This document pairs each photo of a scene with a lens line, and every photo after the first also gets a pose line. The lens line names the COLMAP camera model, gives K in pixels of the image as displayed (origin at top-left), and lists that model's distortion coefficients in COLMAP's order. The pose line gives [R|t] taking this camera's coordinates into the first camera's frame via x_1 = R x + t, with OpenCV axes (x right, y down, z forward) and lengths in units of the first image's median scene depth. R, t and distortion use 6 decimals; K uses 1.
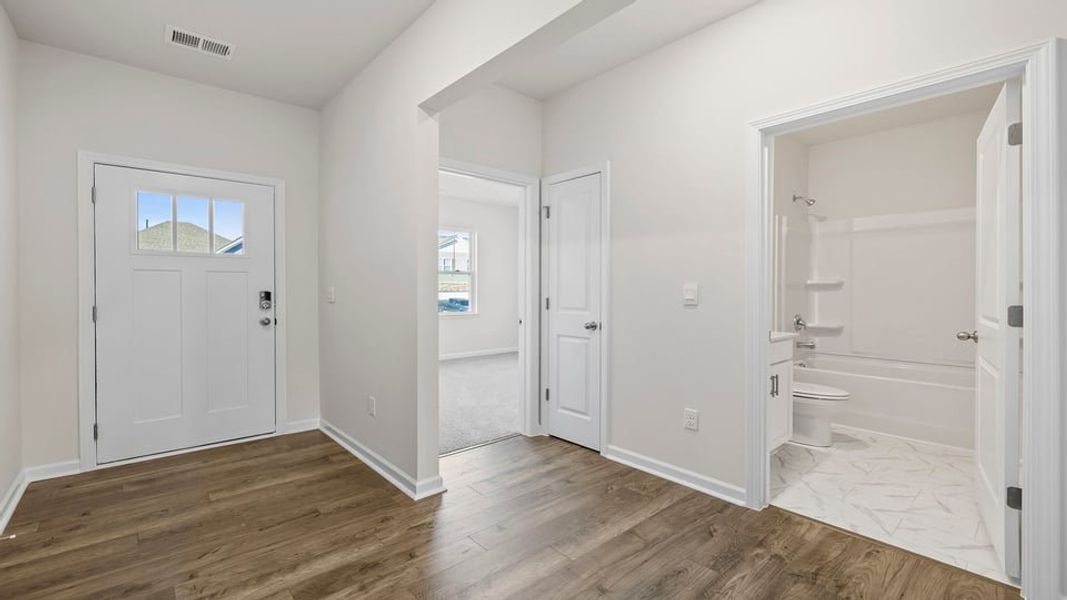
lens RADIAL K [[455.6, 0, 527.2], [0, 455.6, 292.0], [0, 0, 1]] dist [-0.002376, -0.000103]
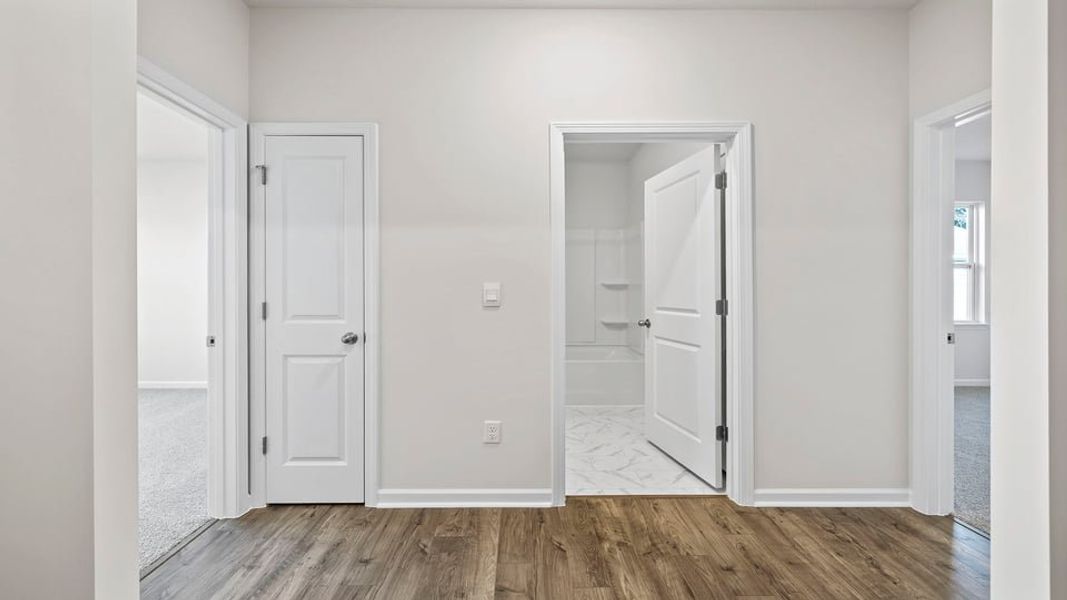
lens RADIAL K [[455.6, 0, 534.5], [0, 455.6, 292.0], [0, 0, 1]] dist [-0.002376, -0.000103]
pose [[0.650943, -0.005325, 0.759108, -0.271195], [0.007131, 0.999974, 0.000900, -0.000445], [-0.759093, 0.004827, 0.650964, 0.337764]]
